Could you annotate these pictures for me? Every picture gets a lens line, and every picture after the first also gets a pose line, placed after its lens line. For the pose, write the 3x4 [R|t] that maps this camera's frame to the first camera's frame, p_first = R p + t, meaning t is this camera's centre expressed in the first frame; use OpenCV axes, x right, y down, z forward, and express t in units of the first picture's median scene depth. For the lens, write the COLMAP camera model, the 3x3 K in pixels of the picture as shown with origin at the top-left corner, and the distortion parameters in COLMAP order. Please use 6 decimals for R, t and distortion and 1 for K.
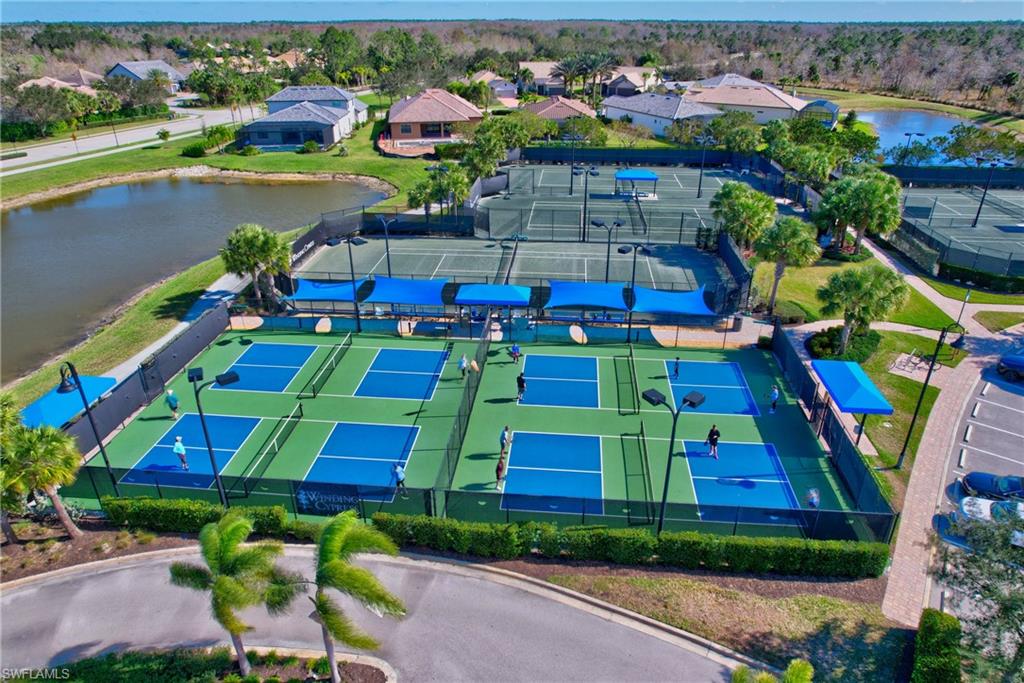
lens RADIAL K [[654.5, 0, 512.5], [0, 654.5, 339.8], [0, 0, 1]] dist [-0.037006, 0.005906]
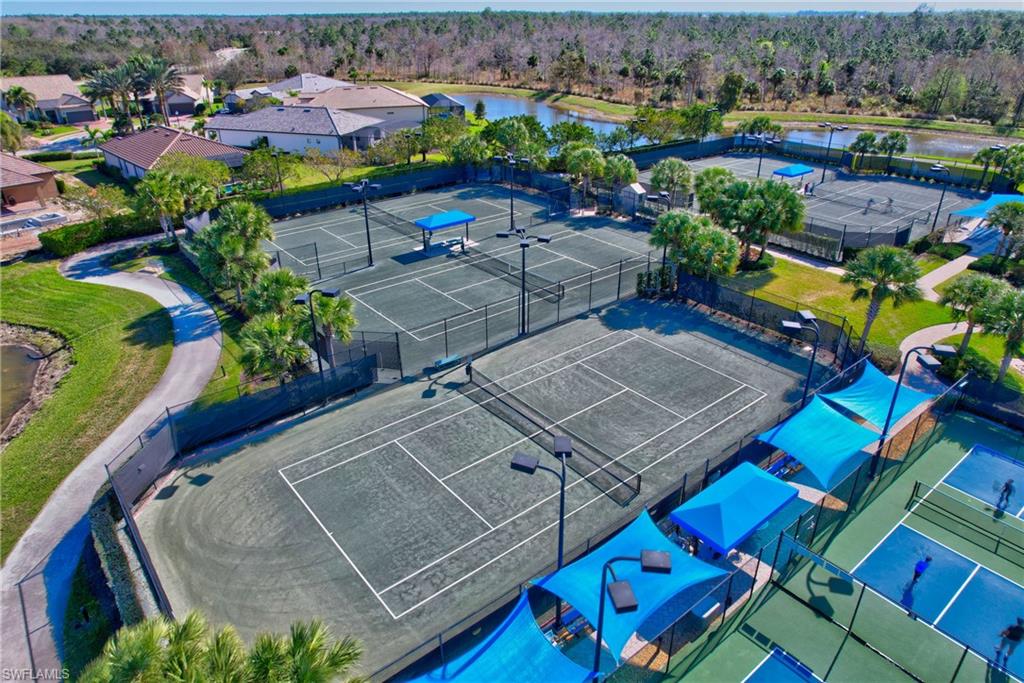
lens RADIAL K [[654.5, 0, 514.7], [0, 654.5, 341.5], [0, 0, 1]] dist [-0.037006, 0.005906]
pose [[0.703396, -0.320015, 0.634684, -0.333385], [0.313398, 0.941068, 0.127169, -0.233059], [-0.637977, 0.109459, 0.762236, 0.484634]]
